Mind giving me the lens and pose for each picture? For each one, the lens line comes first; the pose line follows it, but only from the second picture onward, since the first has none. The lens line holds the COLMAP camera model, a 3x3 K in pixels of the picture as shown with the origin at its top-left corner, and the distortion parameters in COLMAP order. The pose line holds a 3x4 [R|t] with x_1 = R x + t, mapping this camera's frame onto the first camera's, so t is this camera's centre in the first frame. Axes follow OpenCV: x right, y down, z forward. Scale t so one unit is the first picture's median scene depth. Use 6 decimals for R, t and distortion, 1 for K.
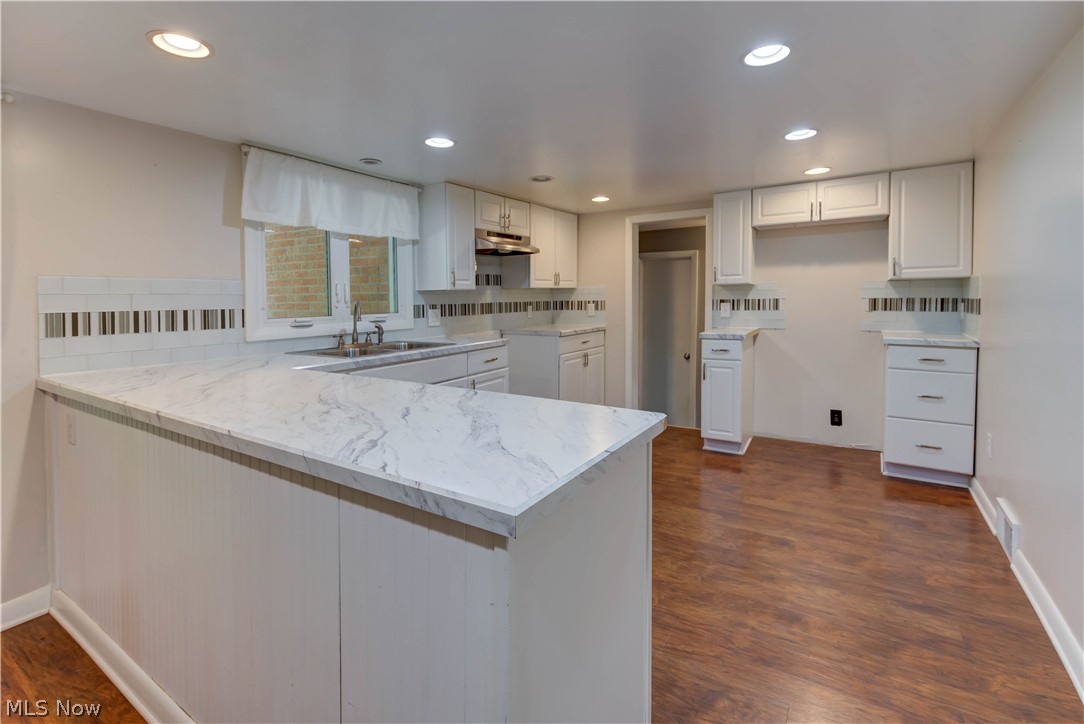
lens RADIAL K [[519.8, 0, 539.0], [0, 519.8, 370.5], [0, 0, 1]] dist [0.010047, -0.002054]
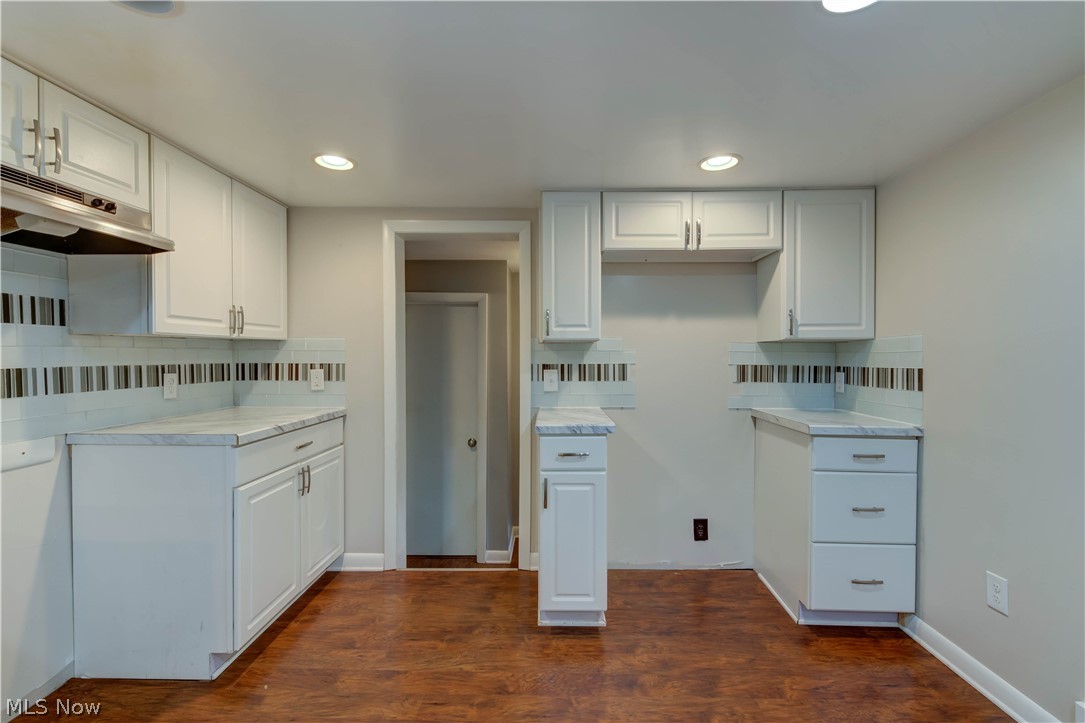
lens RADIAL K [[424.6, 0, 540.6], [0, 424.6, 362.7], [0, 0, 1]] dist [0.002977, -0.000448]
pose [[0.839631, 0.007683, 0.543103, 0.064695], [0.061931, 0.992025, -0.109780, -0.084236], [-0.539615, 0.125809, 0.832459, 0.587847]]
